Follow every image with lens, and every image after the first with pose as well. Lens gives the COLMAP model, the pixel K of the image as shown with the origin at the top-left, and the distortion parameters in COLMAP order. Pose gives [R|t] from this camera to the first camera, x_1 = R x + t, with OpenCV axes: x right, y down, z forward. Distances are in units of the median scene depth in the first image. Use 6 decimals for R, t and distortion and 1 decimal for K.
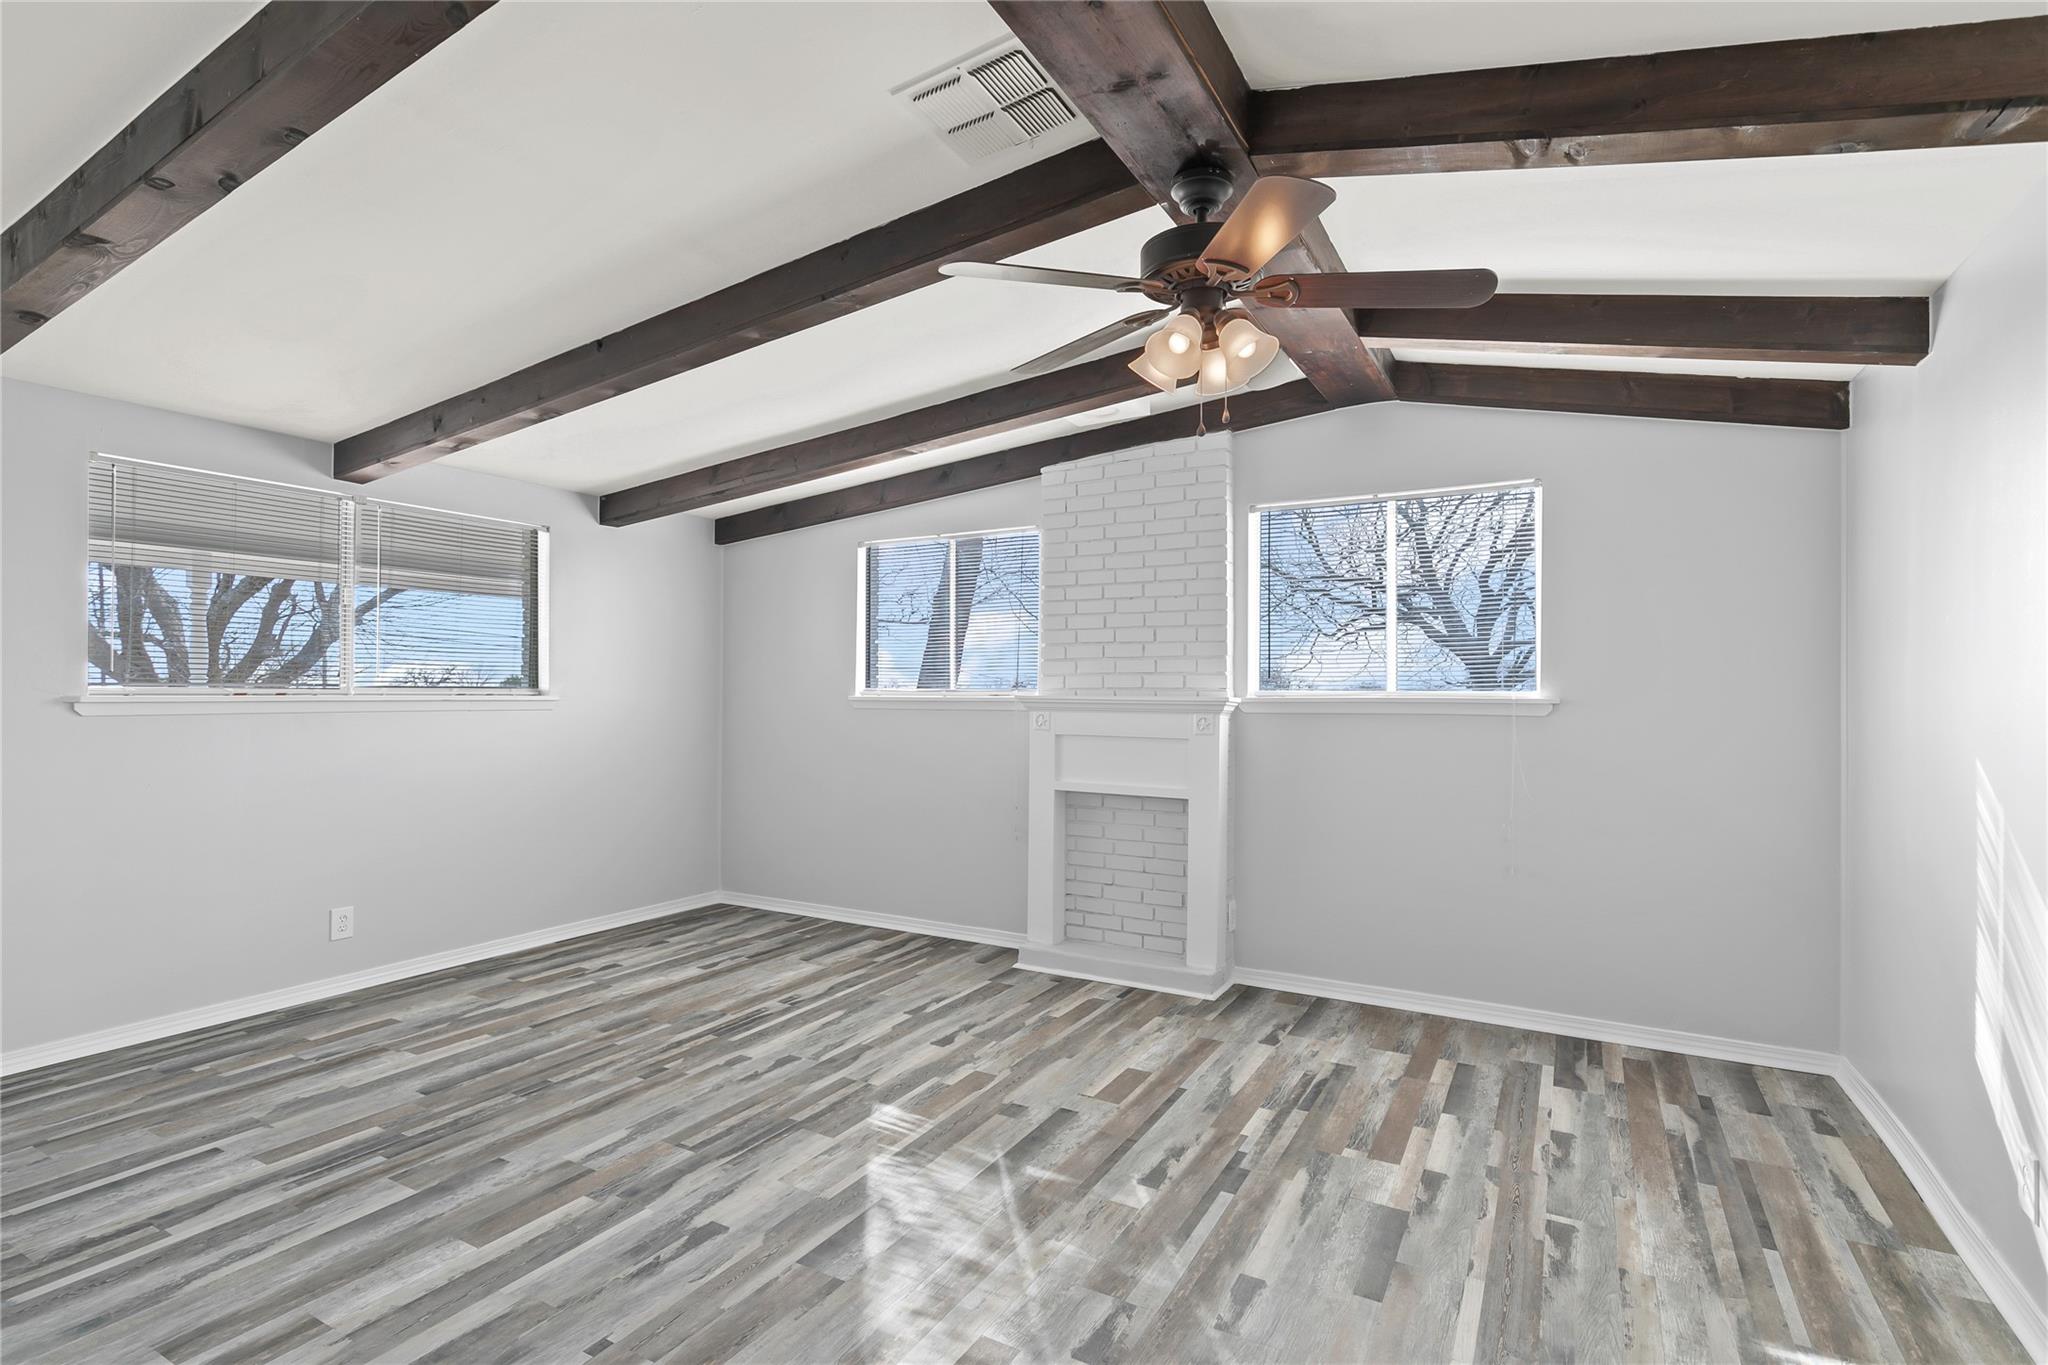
lens RADIAL K [[1021.3, 0, 1024.0], [0, 1021.3, 682.5], [0, 0, 1]] dist [0.000223, 0.000287]
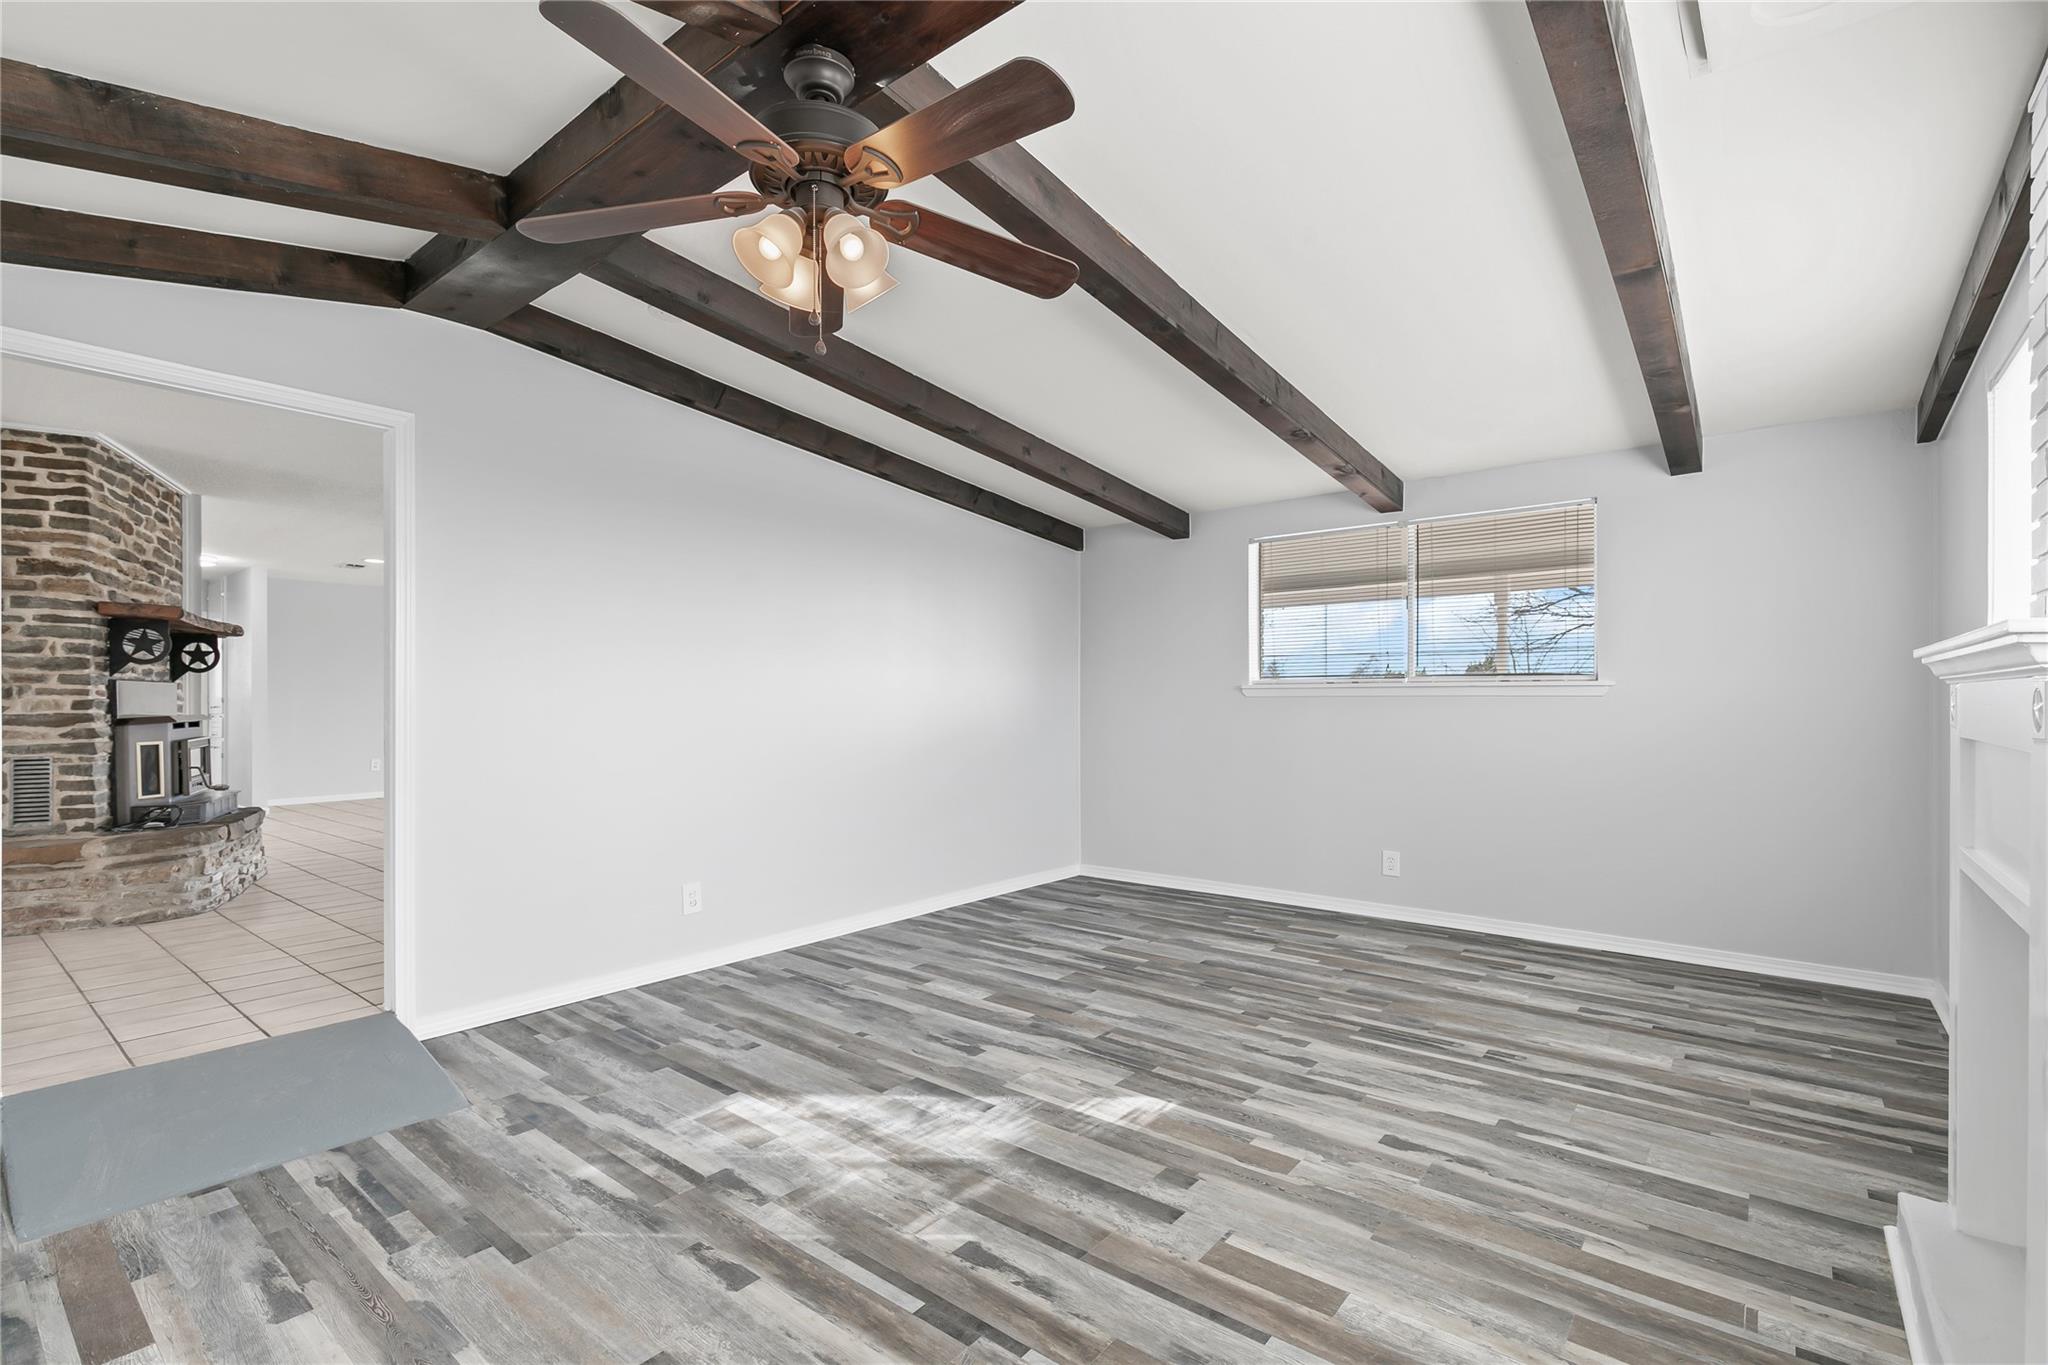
lens RADIAL K [[929.8, 0, 1043.4], [0, 929.8, 684.4], [0, 0, 1]] dist [0.002970, -0.000029]
pose [[-0.181713, -0.022719, -0.983089, 0.684996], [0.006102, 0.999688, -0.024231, 0.045089], [0.983333, -0.010402, -0.181518, 0.962165]]
